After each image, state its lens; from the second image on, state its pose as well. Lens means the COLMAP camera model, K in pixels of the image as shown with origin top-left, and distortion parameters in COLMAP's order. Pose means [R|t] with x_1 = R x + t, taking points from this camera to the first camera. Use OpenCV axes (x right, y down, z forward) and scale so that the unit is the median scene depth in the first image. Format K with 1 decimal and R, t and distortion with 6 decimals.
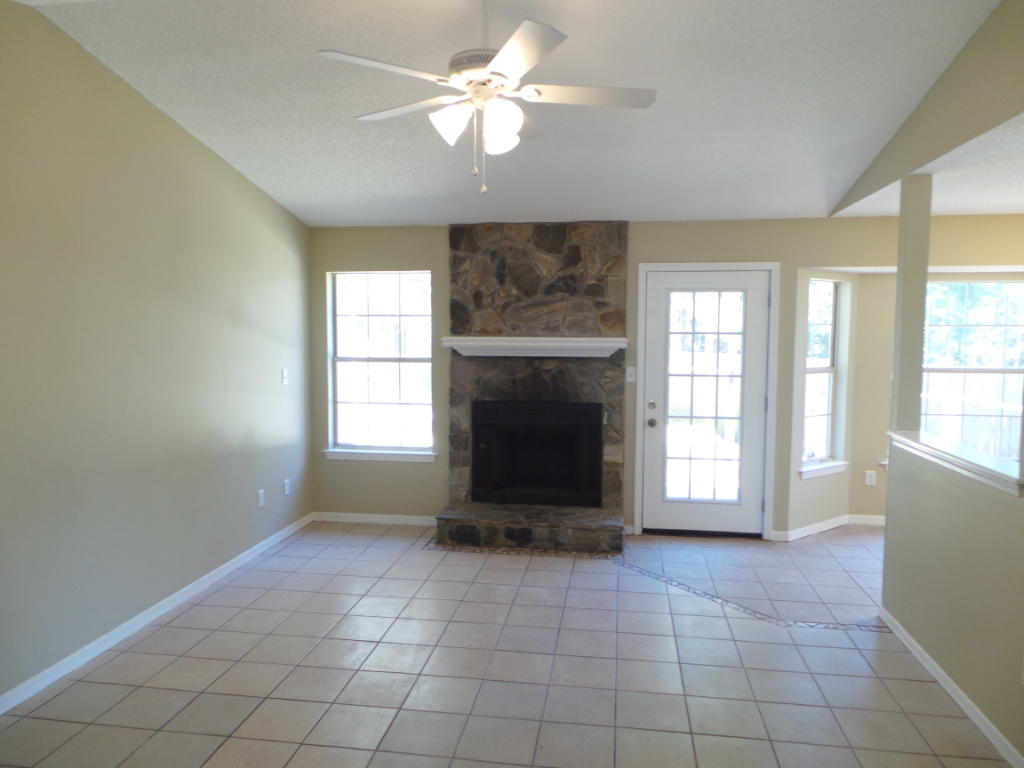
lens RADIAL K [[699.6, 0, 508.8], [0, 699.6, 382.6], [0, 0, 1]] dist [-0.011906, -0.003667]
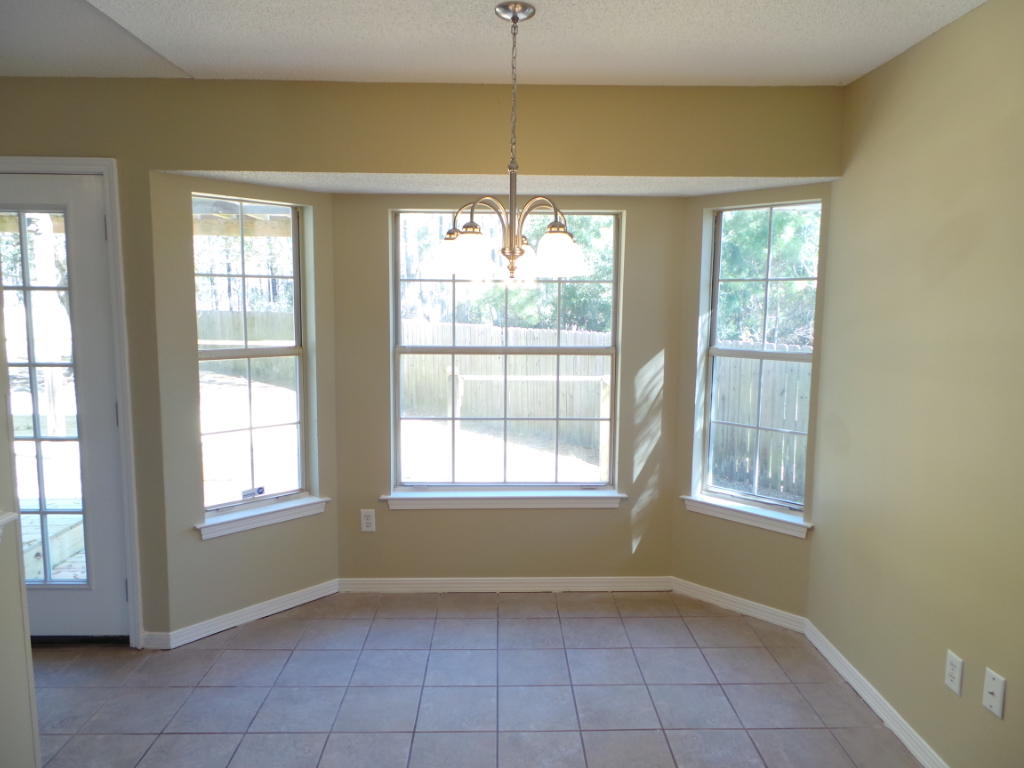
lens RADIAL K [[699.6, 0, 515.6], [0, 699.6, 383.5], [0, 0, 1]] dist [-0.011906, -0.003667]
pose [[0.981117, -0.018792, 0.192502, 0.539921], [0.010638, 0.999005, 0.043301, -0.014140], [-0.193124, -0.040436, 0.980341, 0.361217]]
